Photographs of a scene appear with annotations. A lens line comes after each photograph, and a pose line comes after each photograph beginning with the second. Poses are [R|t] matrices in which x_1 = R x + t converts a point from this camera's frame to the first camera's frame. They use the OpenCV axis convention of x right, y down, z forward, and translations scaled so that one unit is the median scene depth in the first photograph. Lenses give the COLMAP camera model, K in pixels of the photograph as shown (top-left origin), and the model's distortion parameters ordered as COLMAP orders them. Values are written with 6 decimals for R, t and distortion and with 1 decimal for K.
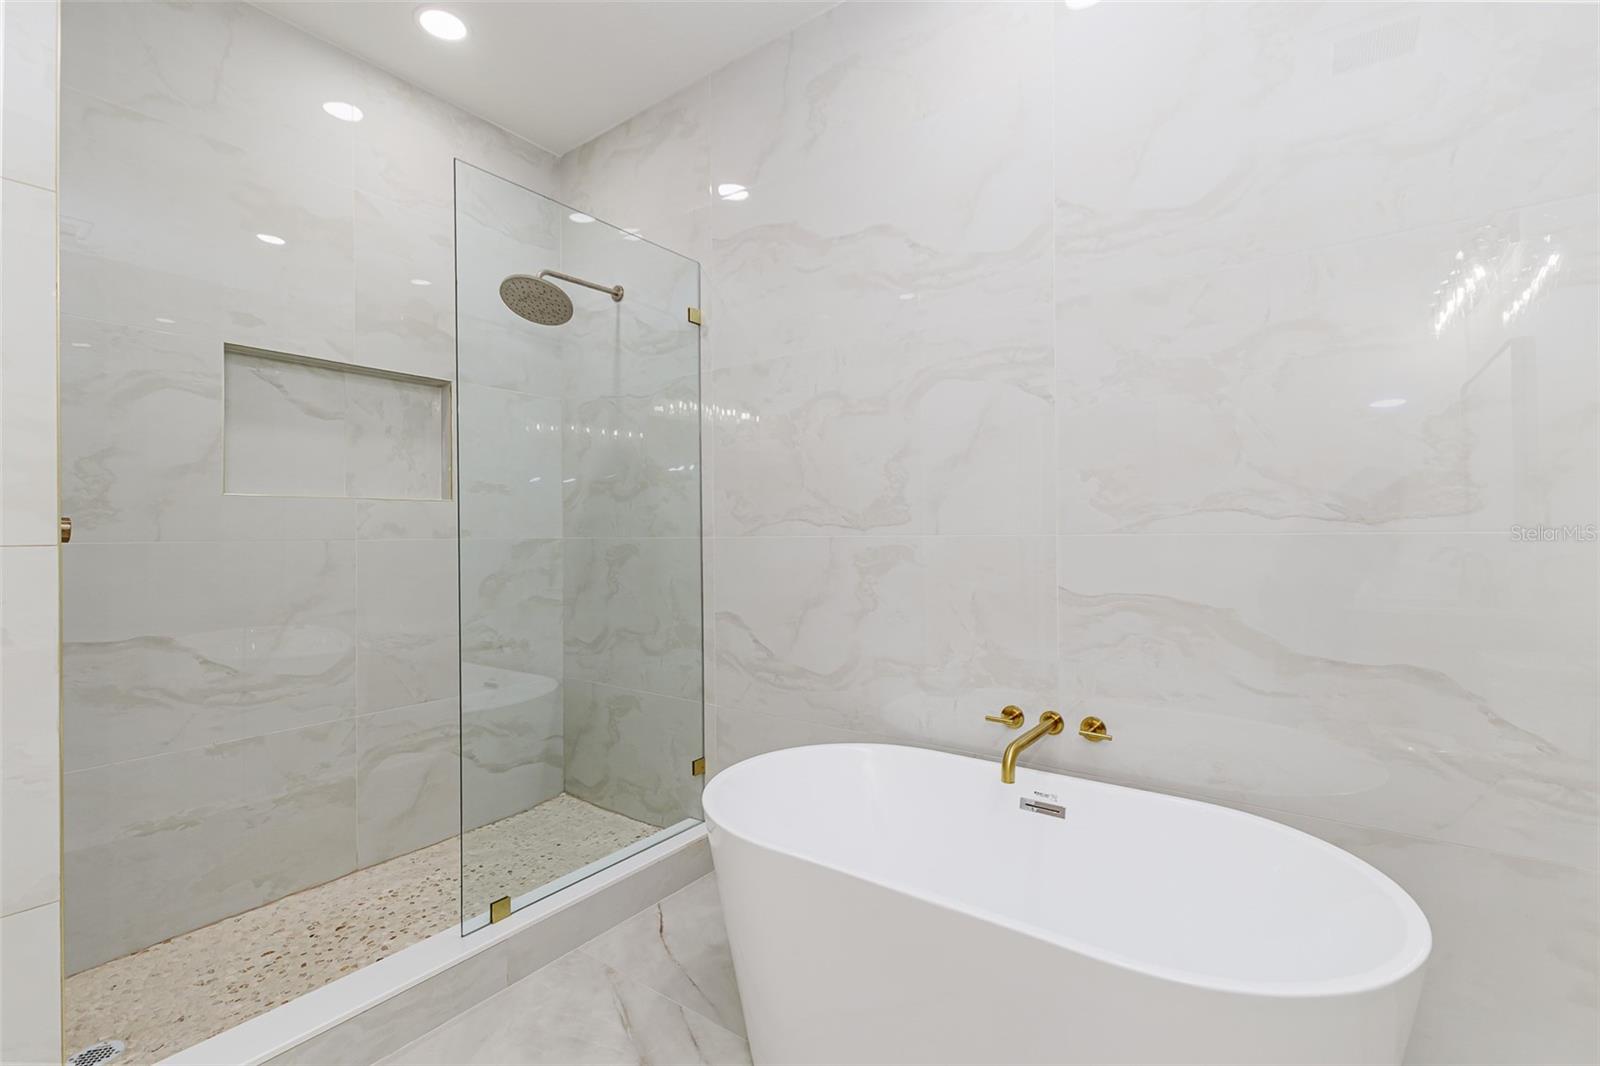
lens RADIAL K [[701.2, 0, 800.0], [0, 701.2, 533.0], [0, 0, 1]] dist [0.000481, -0.000056]
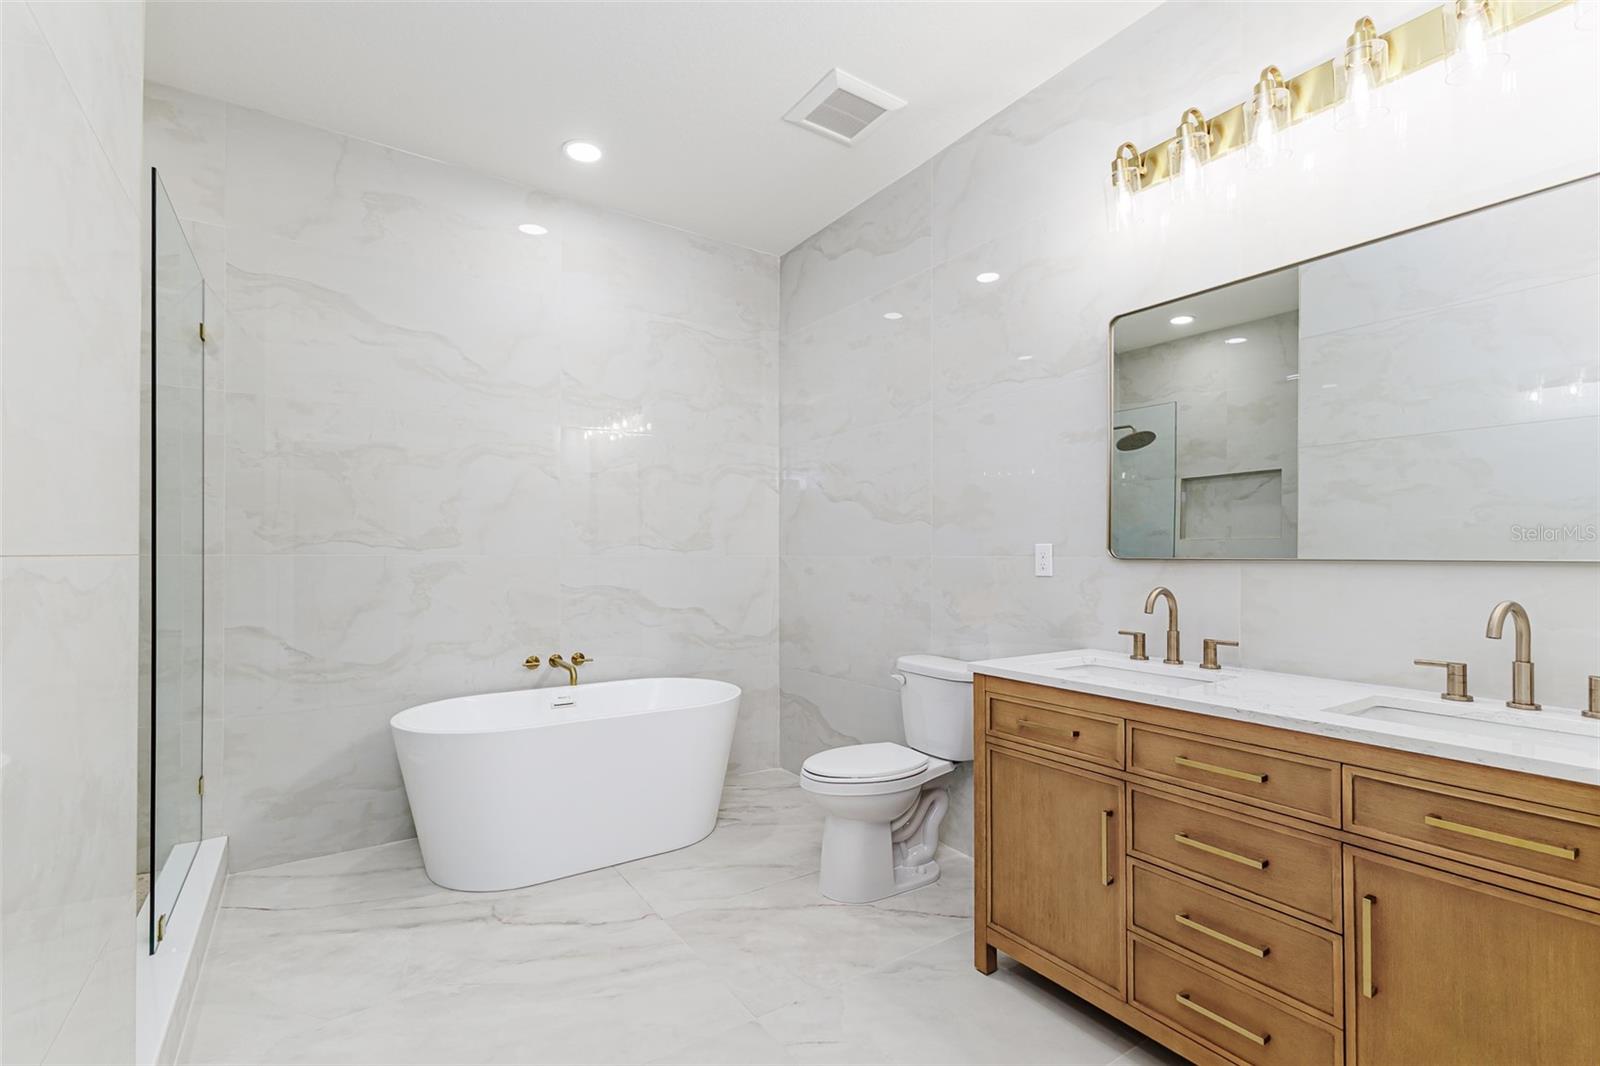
lens RADIAL K [[712.6, 0, 800.8], [0, 712.6, 555.3], [0, 0, 1]] dist [0.000350, 0.000005]
pose [[0.344301, 0.013180, 0.938767, -0.954932], [-0.007160, 0.999909, -0.011412, 0.015514], [-0.938832, -0.002792, 0.344364, -0.173658]]
